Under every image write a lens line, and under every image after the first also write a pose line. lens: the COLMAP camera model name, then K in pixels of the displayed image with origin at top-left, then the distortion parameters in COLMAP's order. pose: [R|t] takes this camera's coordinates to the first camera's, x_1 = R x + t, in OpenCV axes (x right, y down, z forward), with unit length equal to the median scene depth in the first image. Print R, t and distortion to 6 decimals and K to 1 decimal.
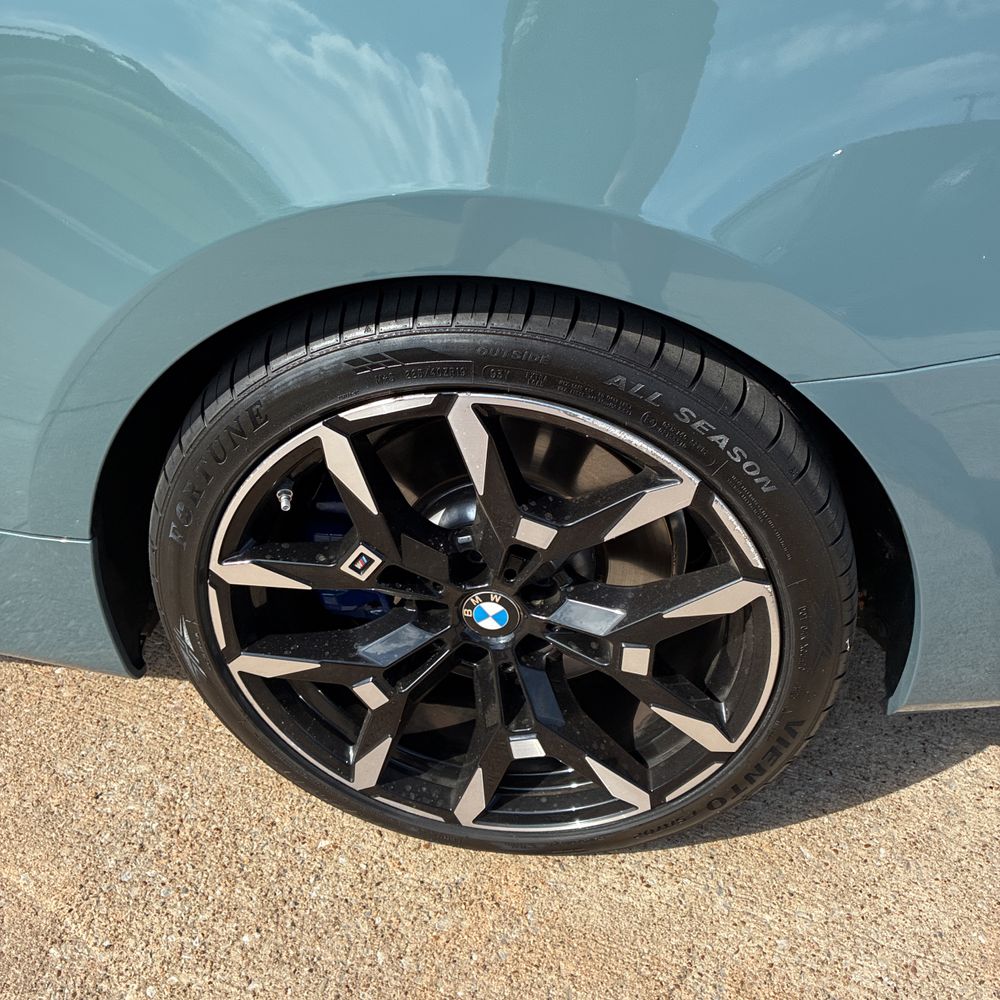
lens RADIAL K [[1025.8, 0, 477.0], [0, 1025.8, 497.6], [0, 0, 1]] dist [0.025119, -0.002152]
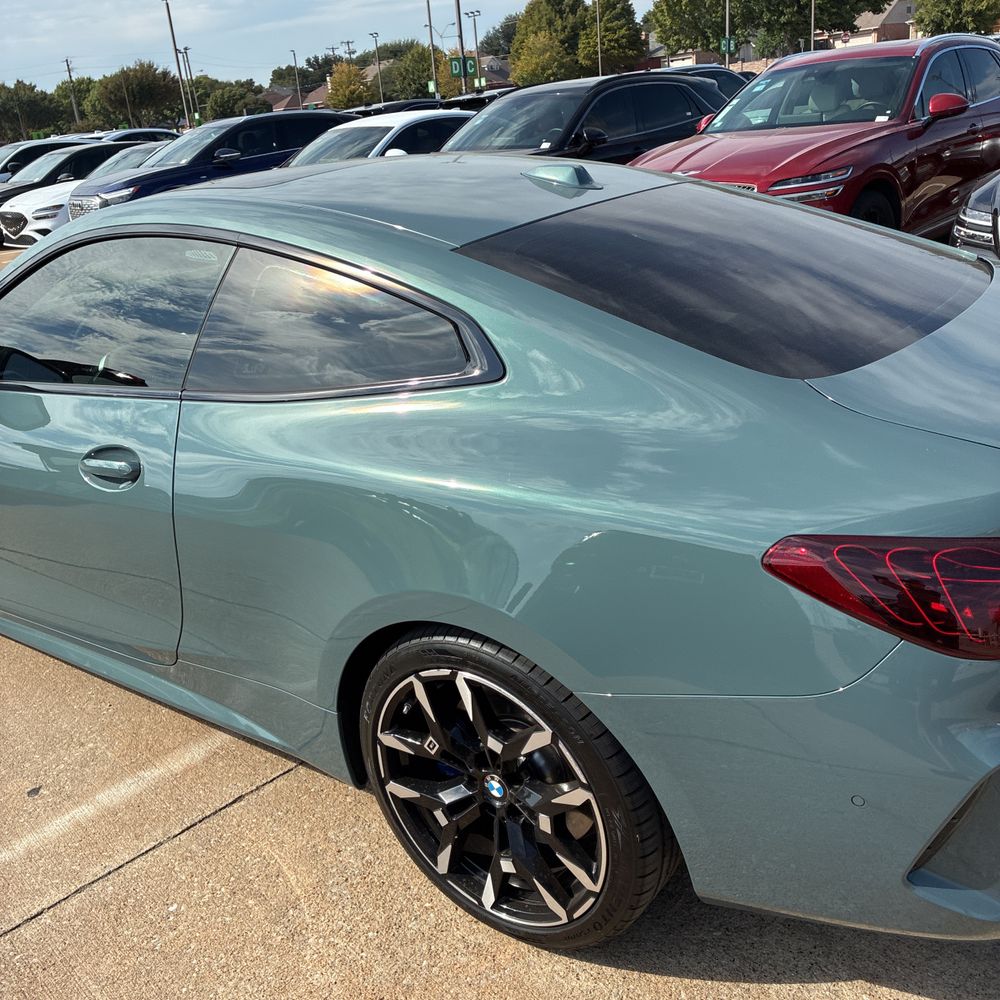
lens RADIAL K [[1018.6, 0, 480.1], [0, 1018.6, 523.3], [0, 0, 1]] dist [0.023977, 0.021234]
pose [[0.865405, 0.083733, -0.494027, 0.863765], [-0.190199, 0.967042, -0.169273, -0.036759], [0.463571, 0.240453, 0.852809, -0.757239]]
